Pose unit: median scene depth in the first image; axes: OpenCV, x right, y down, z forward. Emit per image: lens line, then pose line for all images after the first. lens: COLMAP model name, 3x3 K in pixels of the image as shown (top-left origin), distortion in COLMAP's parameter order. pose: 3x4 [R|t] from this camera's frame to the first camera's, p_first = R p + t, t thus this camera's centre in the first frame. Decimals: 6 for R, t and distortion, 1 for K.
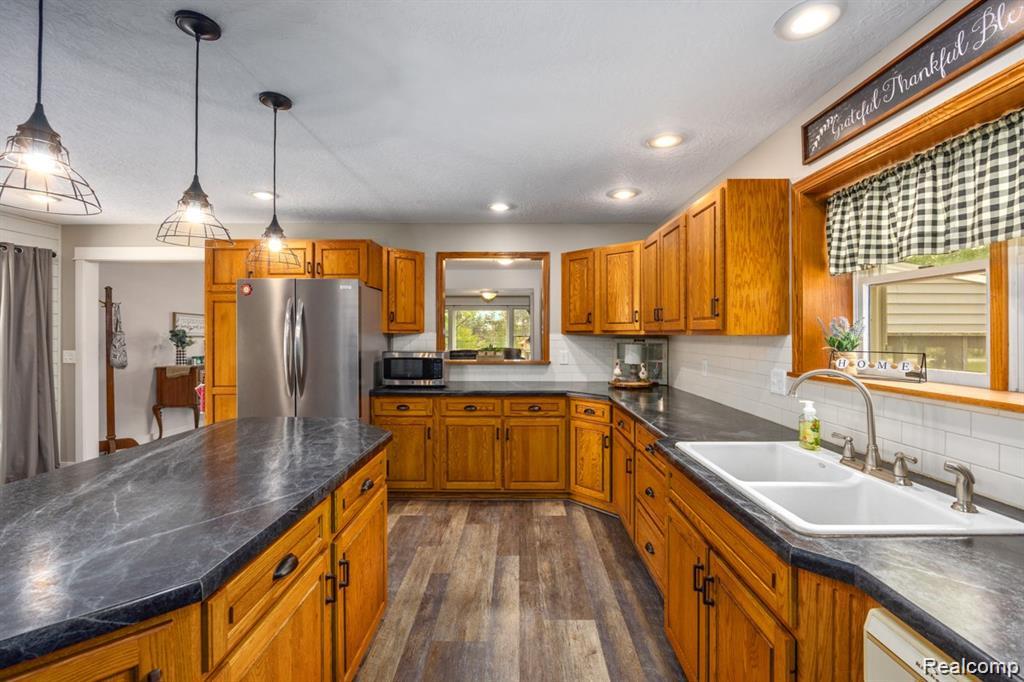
lens RADIAL K [[438.7, 0, 513.8], [0, 438.7, 334.4], [0, 0, 1]] dist [-0.015075, -0.000064]
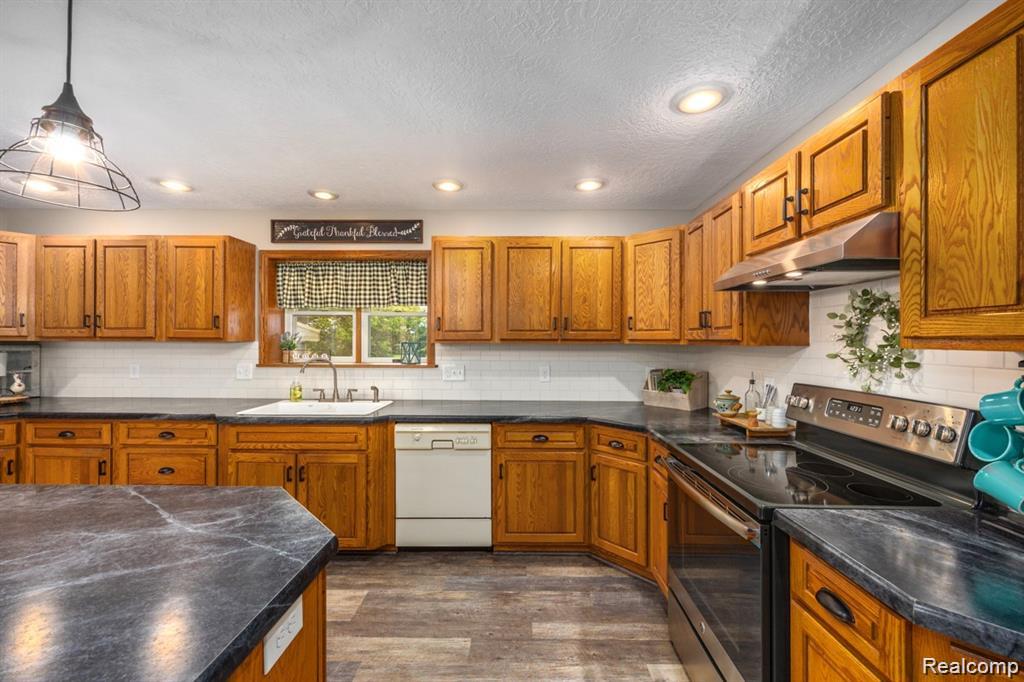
lens RADIAL K [[404.4, 0, 515.9], [0, 404.4, 340.7], [0, 0, 1]] dist [-0.001728, -0.000256]
pose [[-0.001107, 0.001194, 0.999999, -0.552993], [-0.001974, 0.999997, -0.001196, -0.001040], [-0.999997, -0.001976, -0.001104, 0.020249]]
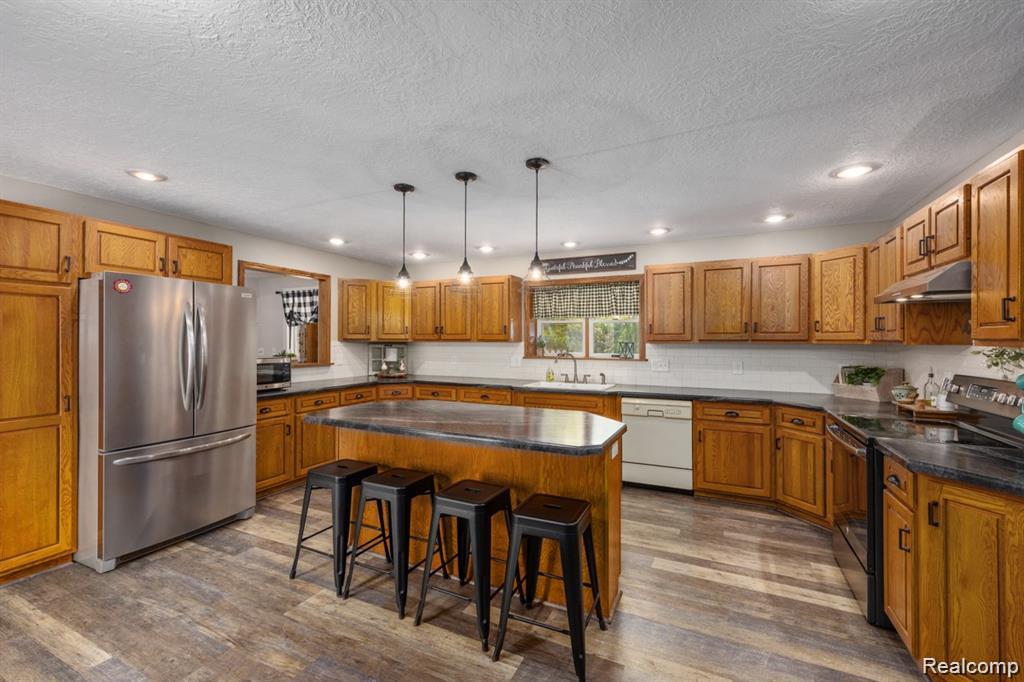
lens RADIAL K [[423.8, 0, 513.7], [0, 423.8, 339.7], [0, 0, 1]] dist [-0.000465, -0.000042]
pose [[0.426349, 0.003045, 0.904554, -0.981992], [-0.000284, 0.999995, -0.003233, -0.001914], [-0.904559, 0.001122, 0.426348, 0.015239]]
